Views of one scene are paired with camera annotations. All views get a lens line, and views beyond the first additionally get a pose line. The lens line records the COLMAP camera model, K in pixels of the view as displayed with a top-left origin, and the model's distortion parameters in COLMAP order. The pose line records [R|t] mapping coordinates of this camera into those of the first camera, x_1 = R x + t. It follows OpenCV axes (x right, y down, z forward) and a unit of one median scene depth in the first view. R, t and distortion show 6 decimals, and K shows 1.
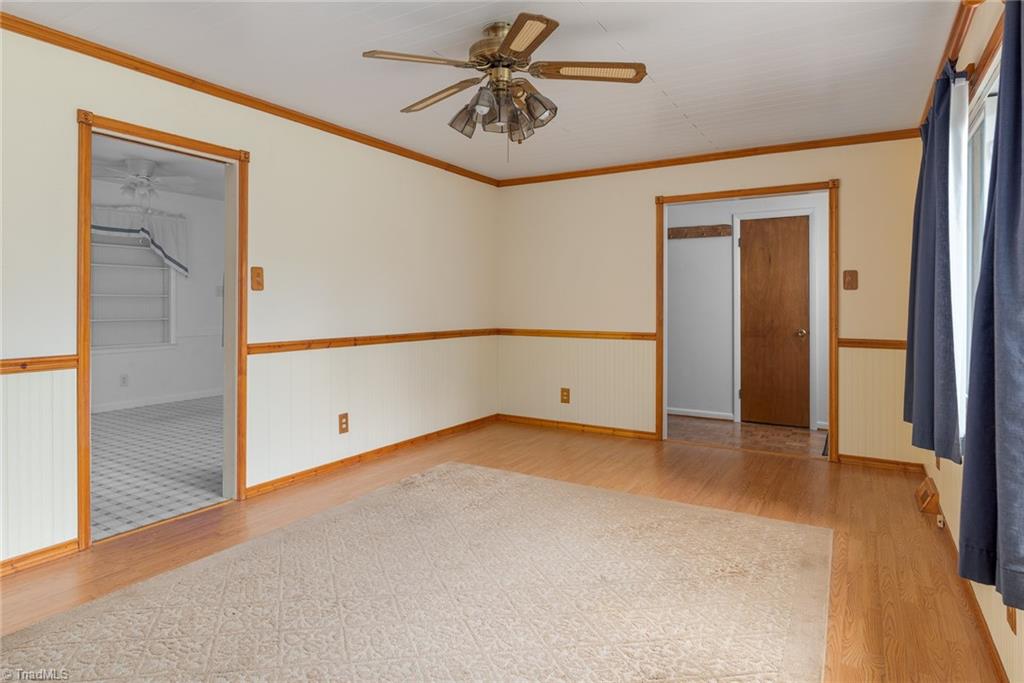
lens RADIAL K [[586.8, 0, 513.4], [0, 586.8, 298.8], [0, 0, 1]] dist [0.002287, 0.000218]
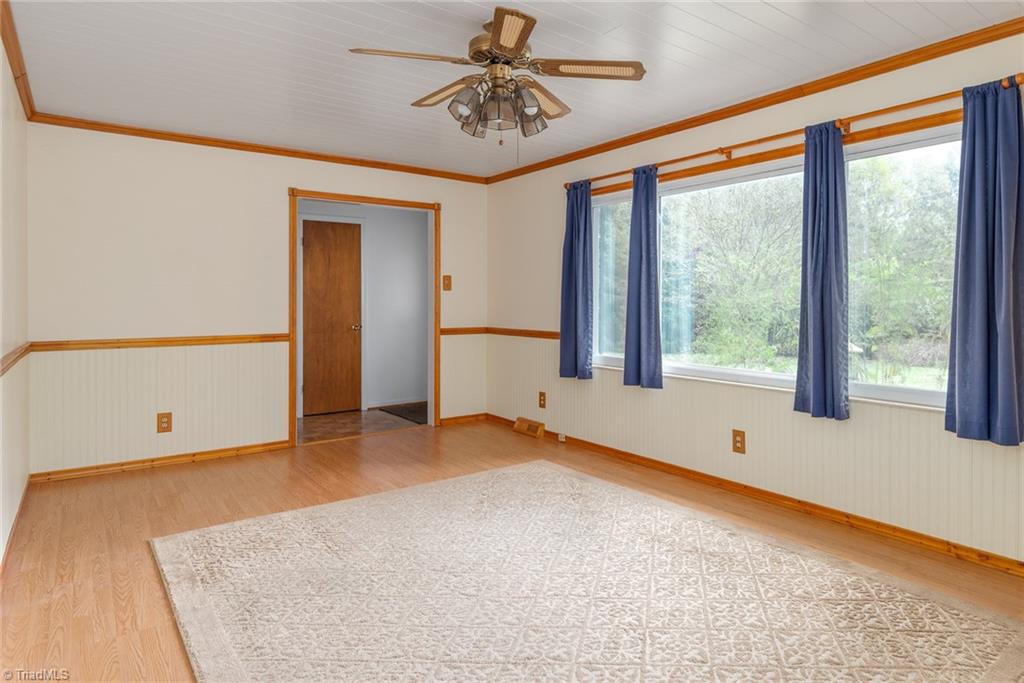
lens RADIAL K [[586.8, 0, 513.4], [0, 586.8, 298.8], [0, 0, 1]] dist [0.002287, 0.000218]
pose [[0.390135, -0.000119, 0.920758, -0.477153], [-0.004385, 0.999988, 0.001988, -0.000250], [-0.920747, -0.004813, 0.390130, 0.304875]]
